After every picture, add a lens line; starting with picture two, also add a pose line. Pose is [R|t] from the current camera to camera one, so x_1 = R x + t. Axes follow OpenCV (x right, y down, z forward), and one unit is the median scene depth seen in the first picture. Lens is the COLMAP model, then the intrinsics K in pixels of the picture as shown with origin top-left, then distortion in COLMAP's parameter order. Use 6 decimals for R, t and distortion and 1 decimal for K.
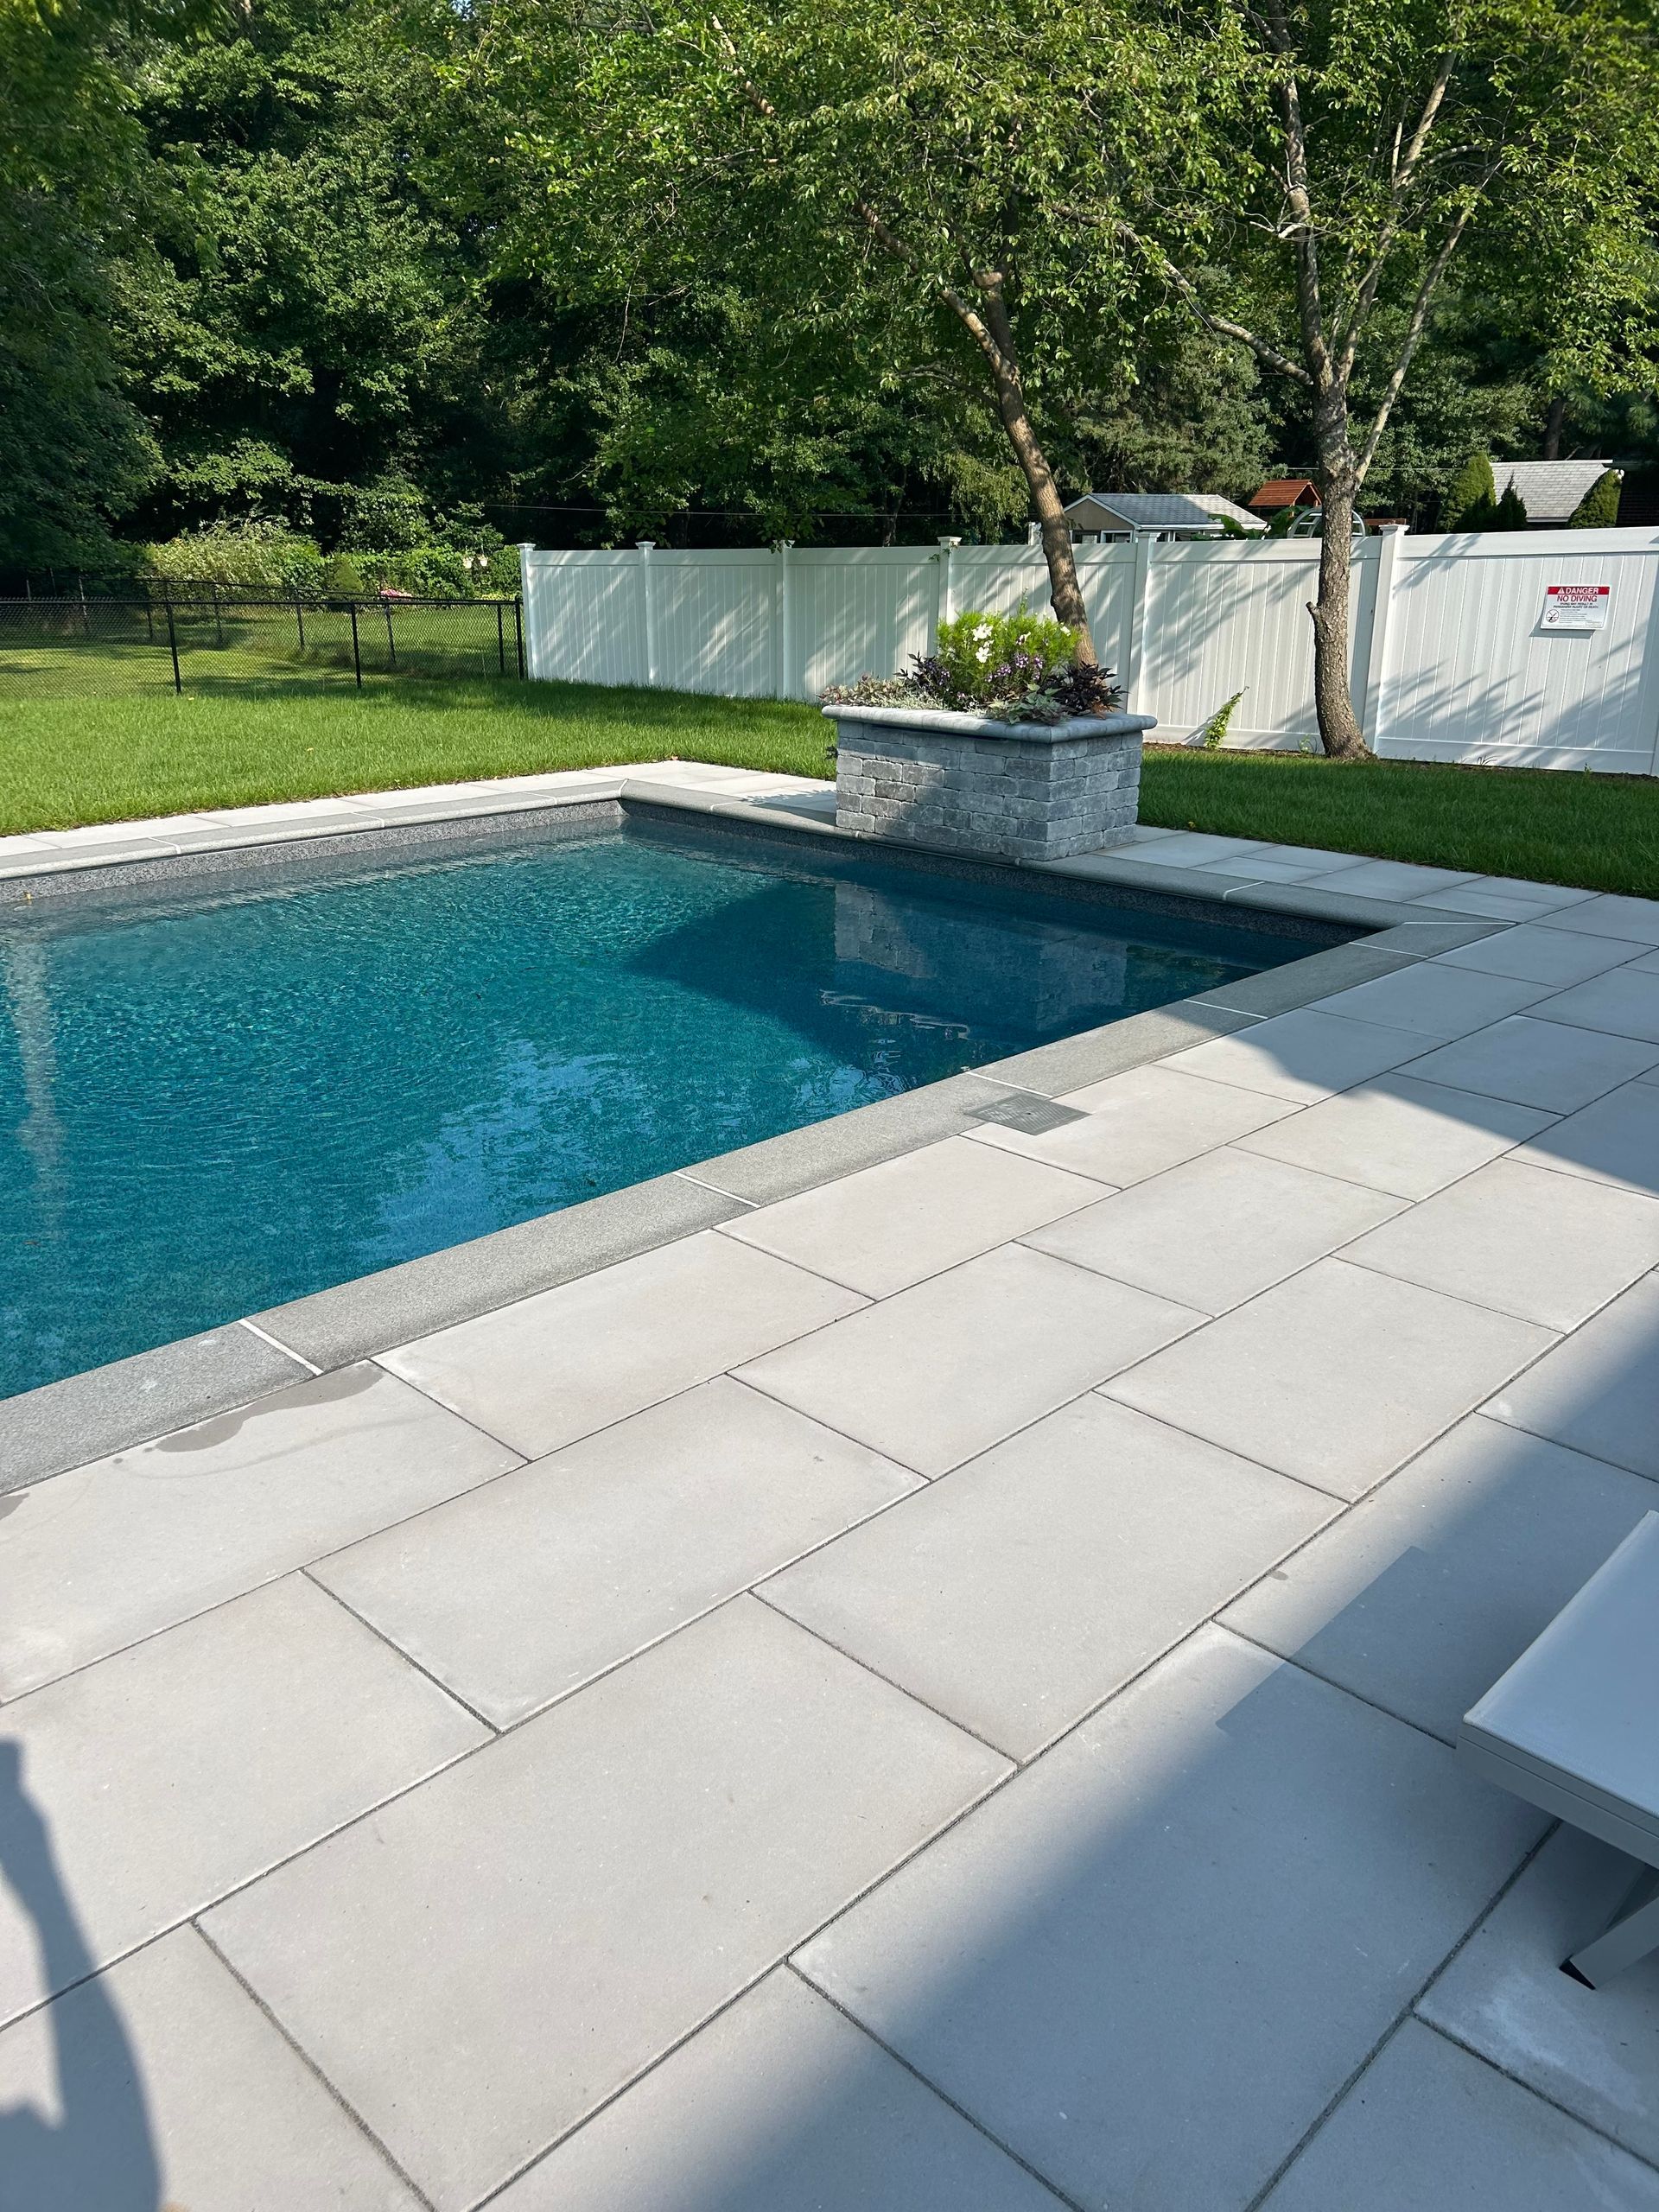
lens RADIAL K [[1669.7, 0, 810.1], [0, 1669.7, 1111.1], [0, 0, 1]] dist [0.043515, -0.054321]
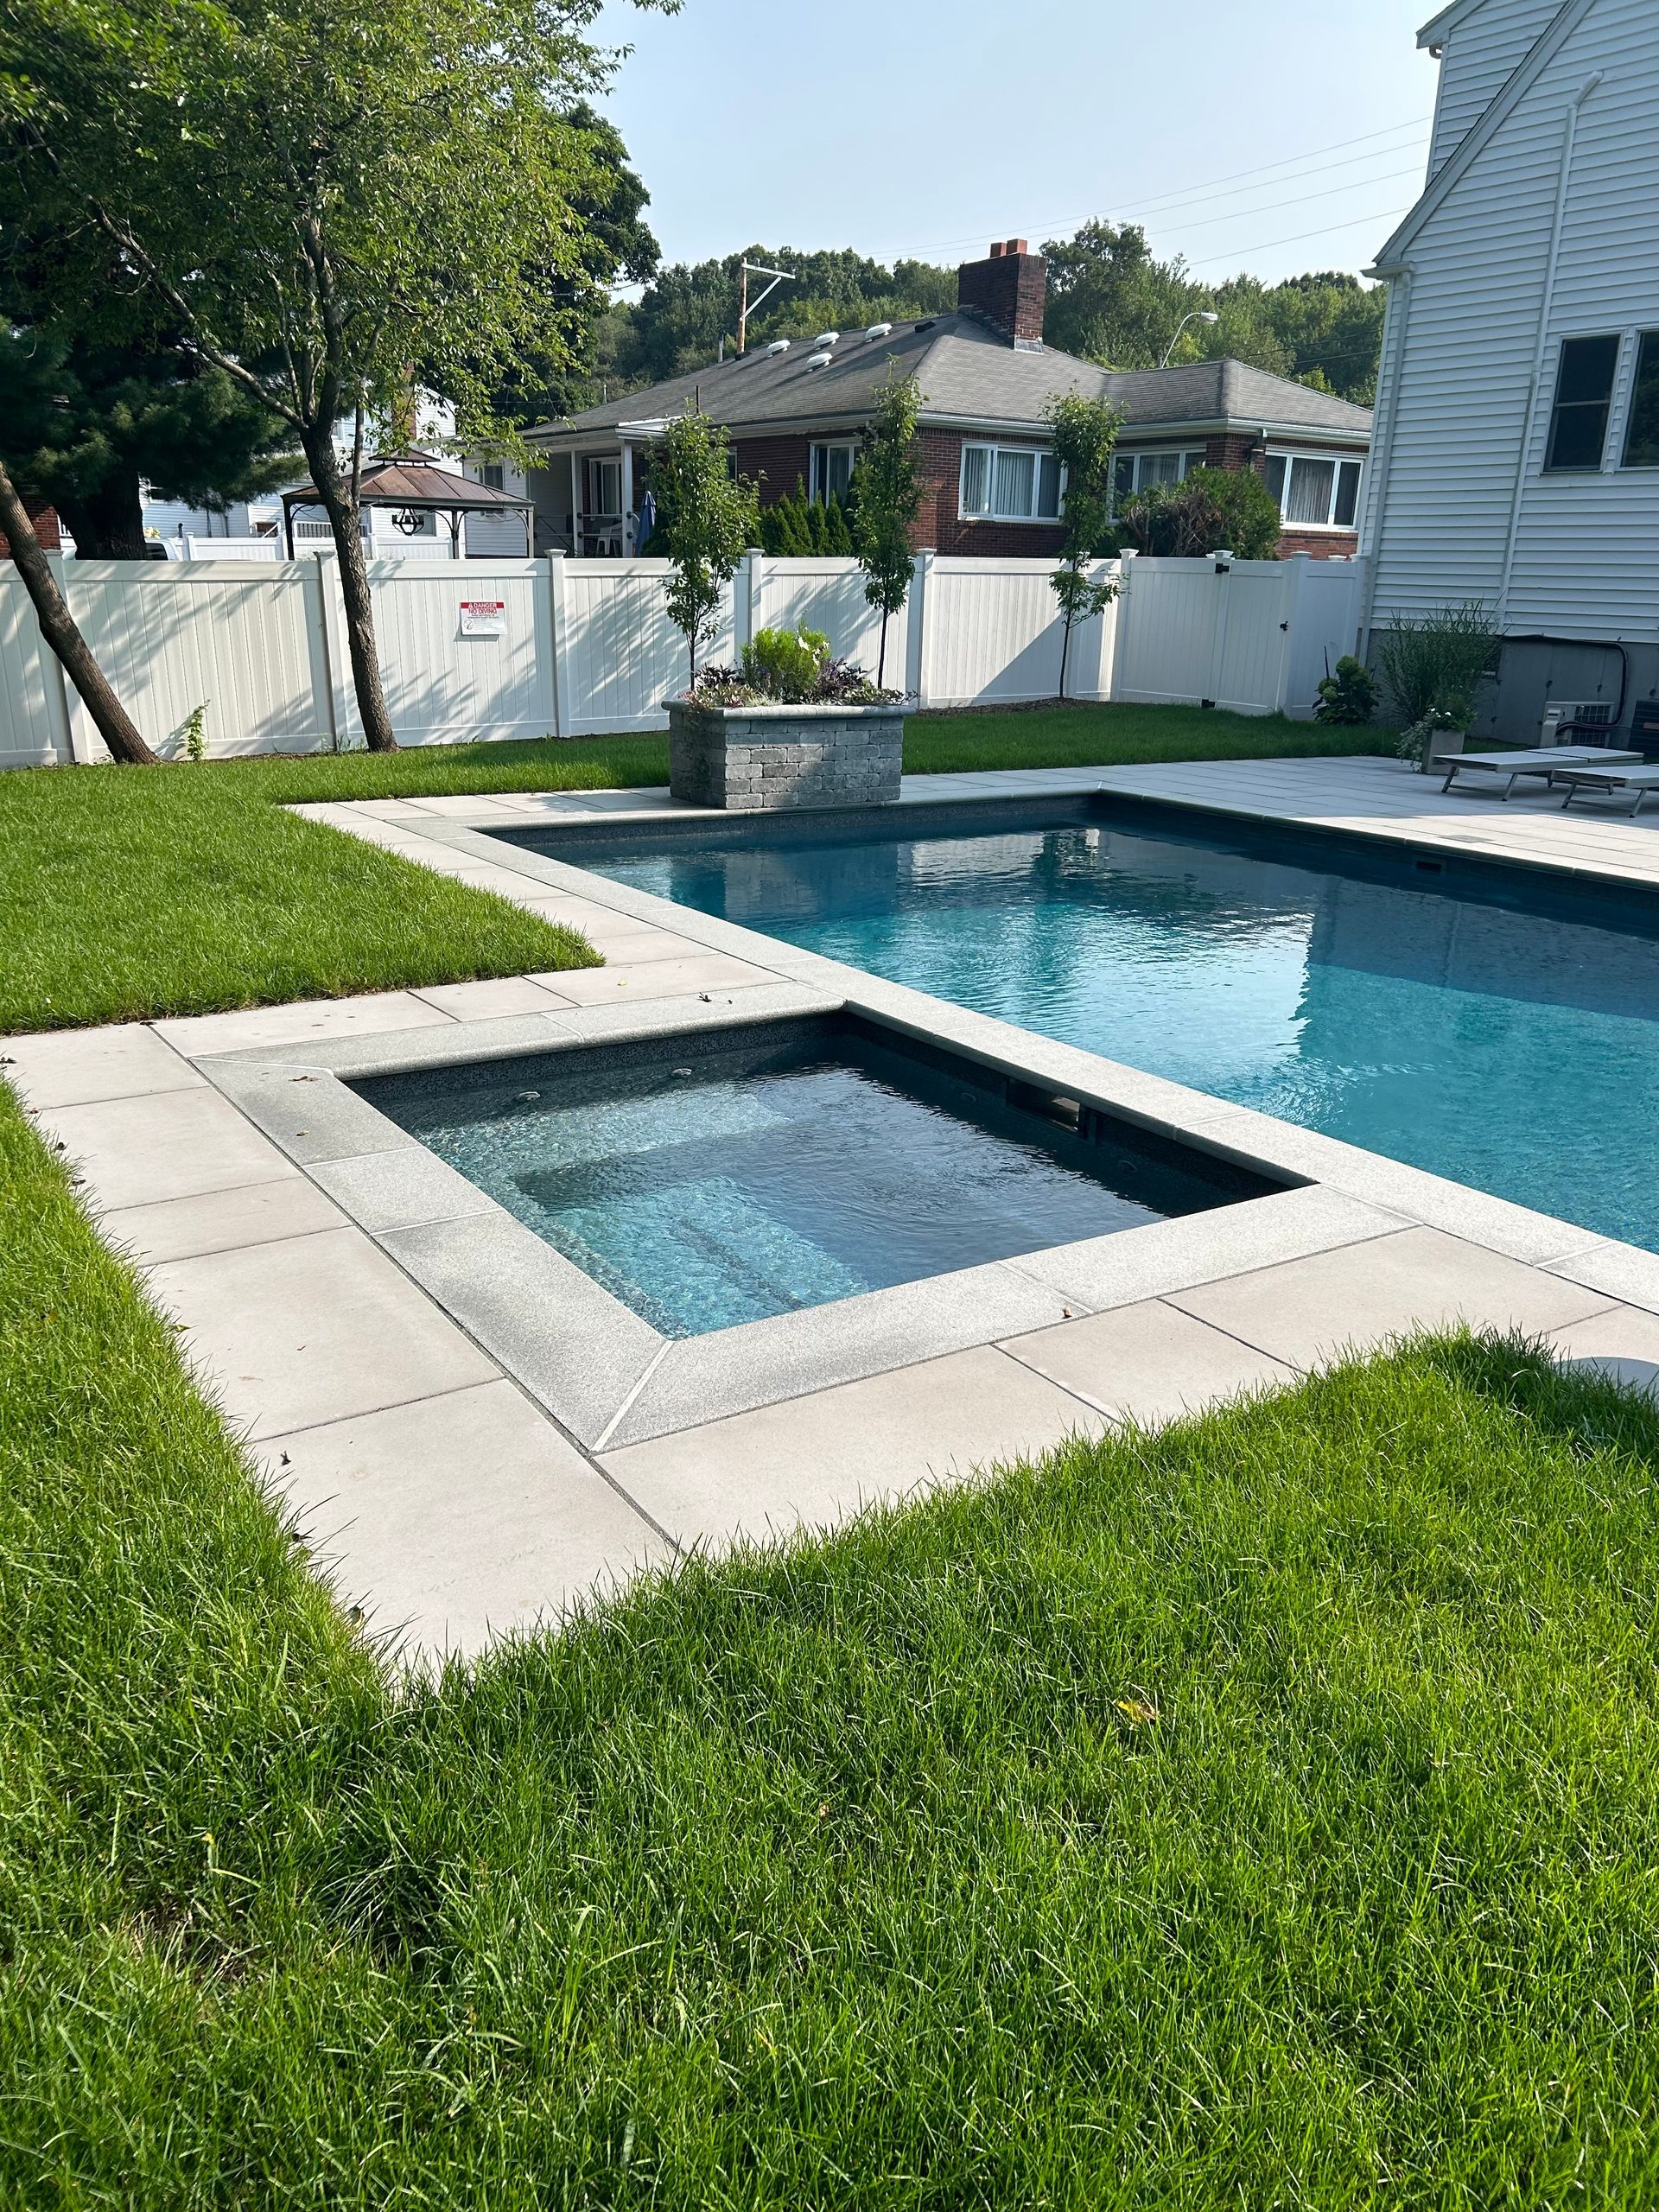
lens RADIAL K [[1669.7, 0, 839.2], [0, 1669.7, 1110.2], [0, 0, 1]] dist [0.043515, -0.054321]
pose [[0.189558, -0.297913, 0.935583, -0.717926], [0.297962, 0.925378, 0.234294, -0.140108], [-0.935567, 0.234356, 0.264179, 0.402126]]
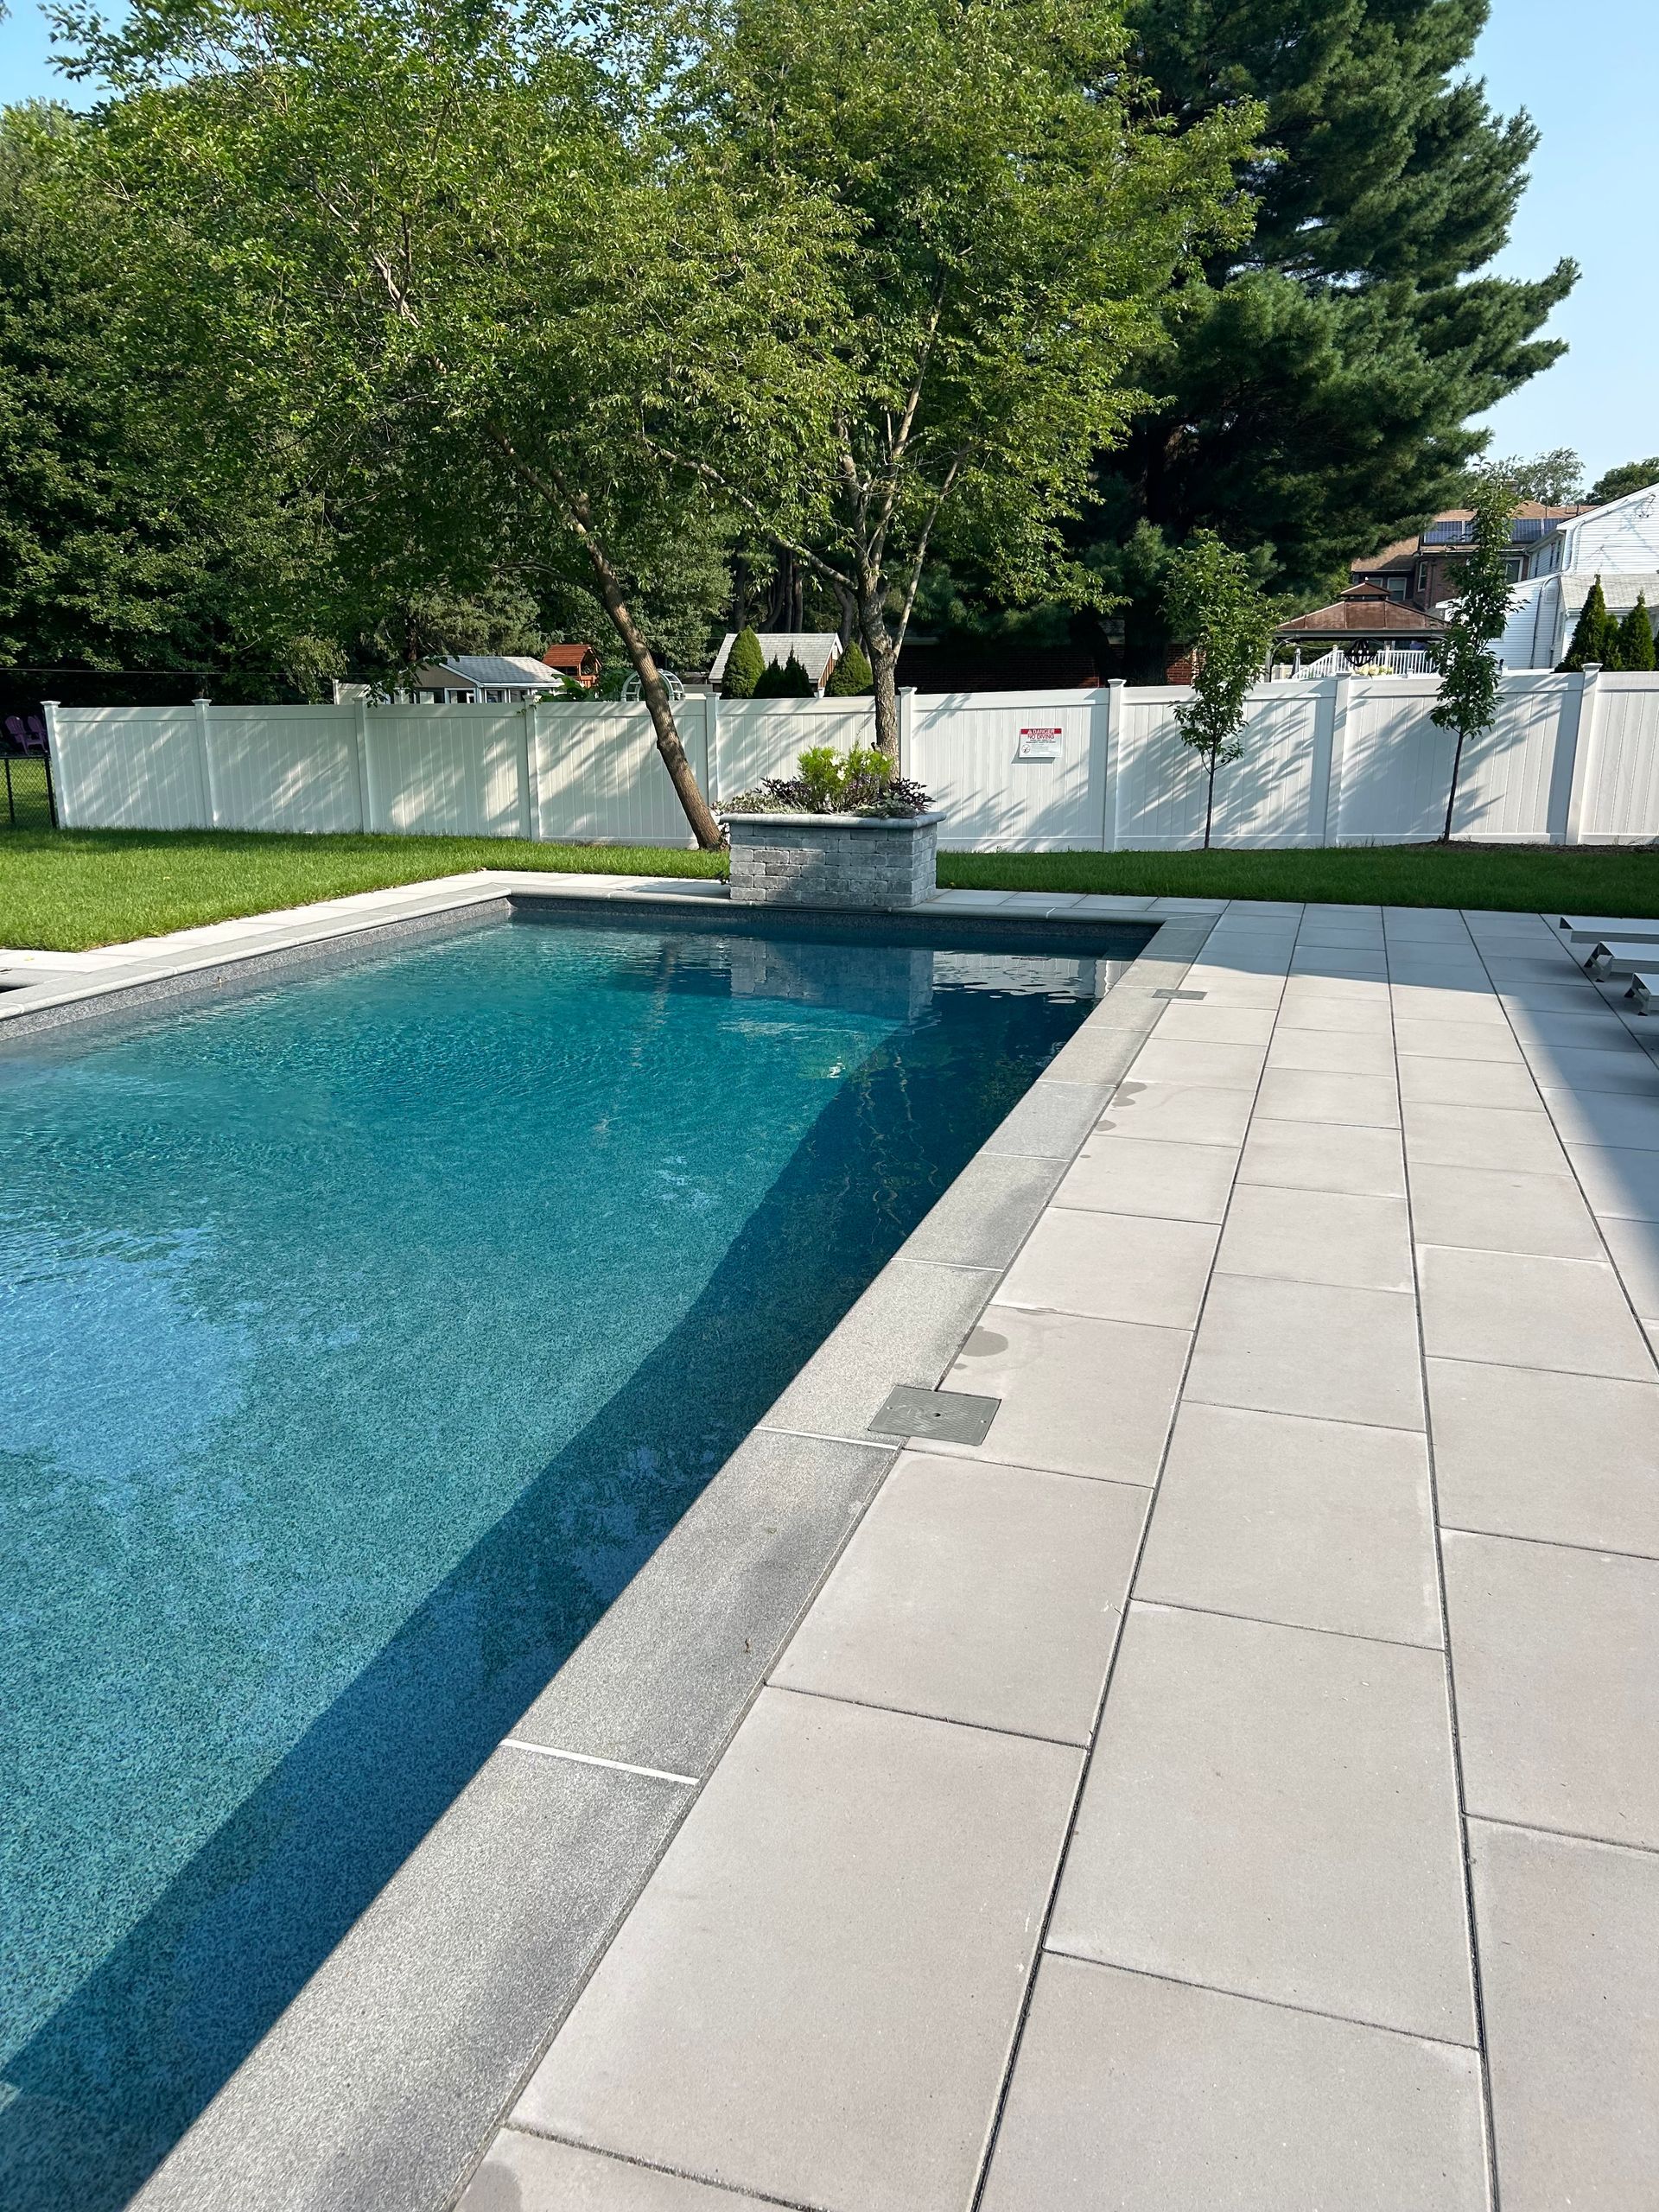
lens RADIAL K [[1669.7, 0, 785.0], [0, 1669.7, 1121.1], [0, 0, 1]] dist [0.043515, -0.054321]
pose [[0.895008, -0.113445, 0.431383, -0.349075], [0.147039, 0.988097, -0.045218, 0.051286], [-0.421119, 0.103900, 0.901035, -0.160103]]
